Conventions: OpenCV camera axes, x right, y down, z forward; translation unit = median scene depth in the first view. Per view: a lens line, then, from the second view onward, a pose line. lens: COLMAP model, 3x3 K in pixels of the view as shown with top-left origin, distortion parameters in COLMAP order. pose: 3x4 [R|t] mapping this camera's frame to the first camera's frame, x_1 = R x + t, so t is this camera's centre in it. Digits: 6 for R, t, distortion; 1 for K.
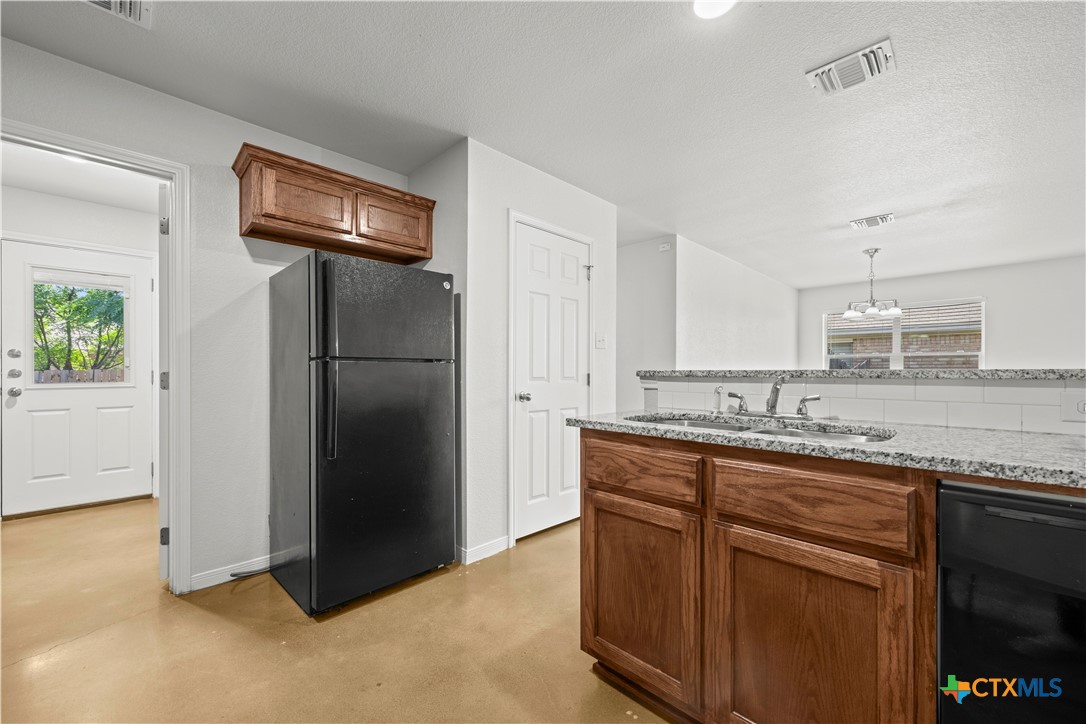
lens RADIAL K [[434.1, 0, 554.9], [0, 434.1, 370.8], [0, 0, 1]] dist [0.007030, -0.002223]
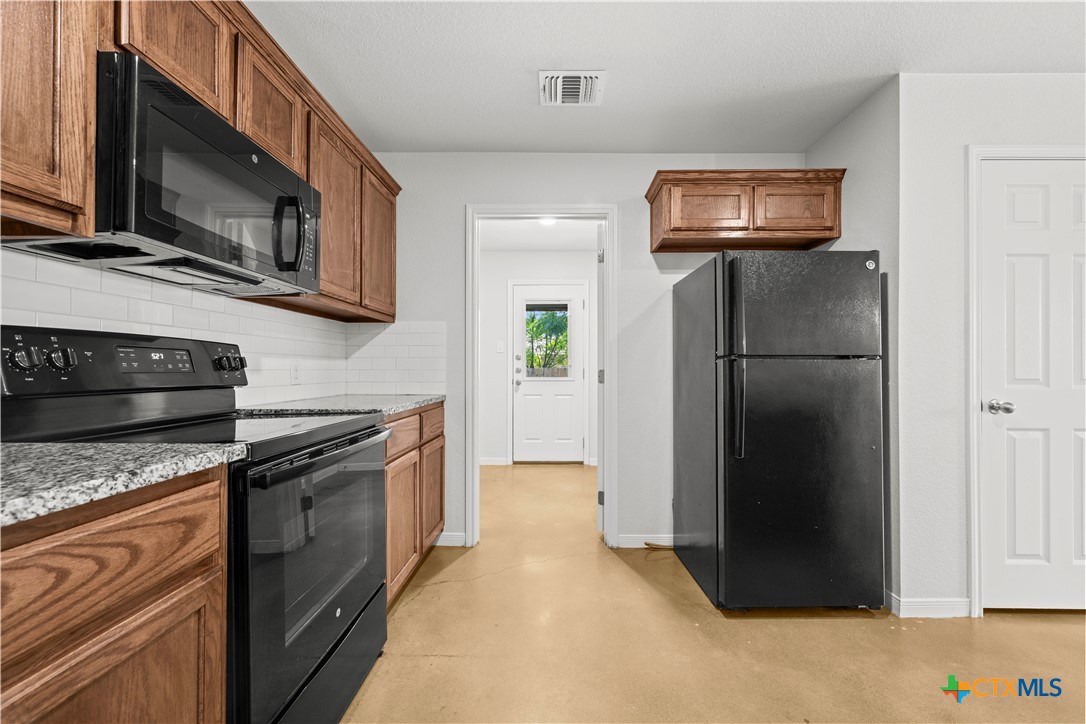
lens RADIAL K [[434.1, 0, 547.7], [0, 434.1, 364.9], [0, 0, 1]] dist [0.007030, -0.002223]
pose [[0.698953, -0.005032, -0.715150, -0.082478], [-0.001841, 0.999959, -0.008835, 0.000124], [0.715166, 0.007492, 0.698915, -0.005545]]
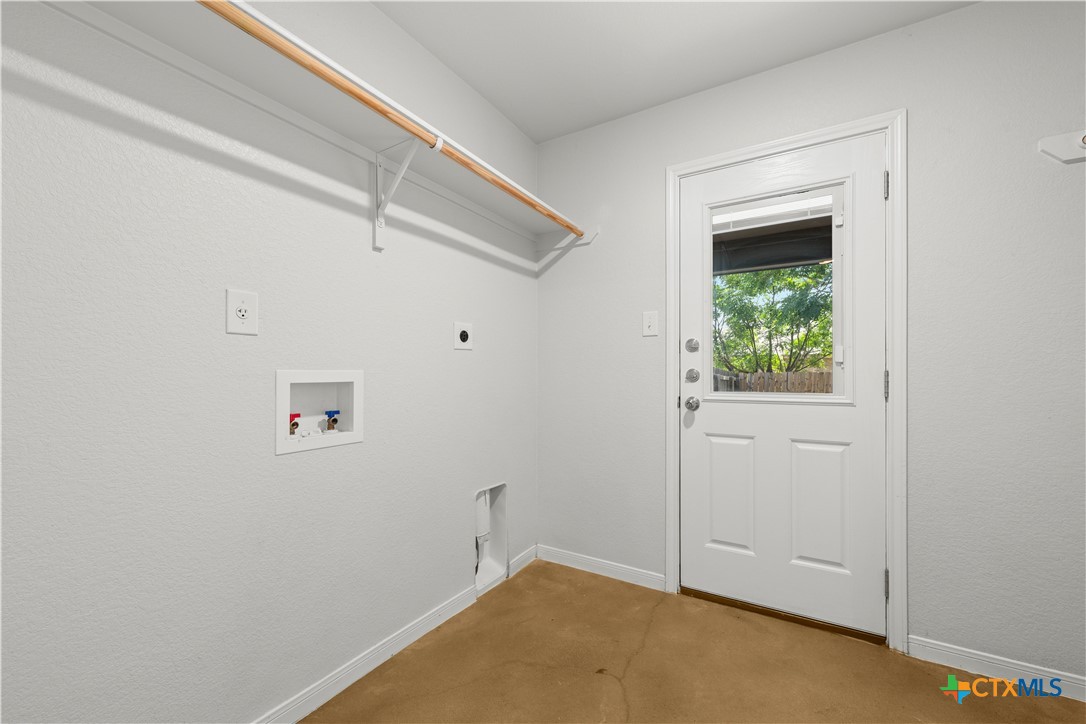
lens RADIAL K [[434.1, 0, 537.2], [0, 434.1, 369.6], [0, 0, 1]] dist [0.007030, -0.002223]
pose [[0.233366, -0.006861, -0.972365, -0.875015], [-0.002357, 0.999968, -0.007622, 0.003219], [0.972386, 0.004070, 0.233342, 0.829365]]
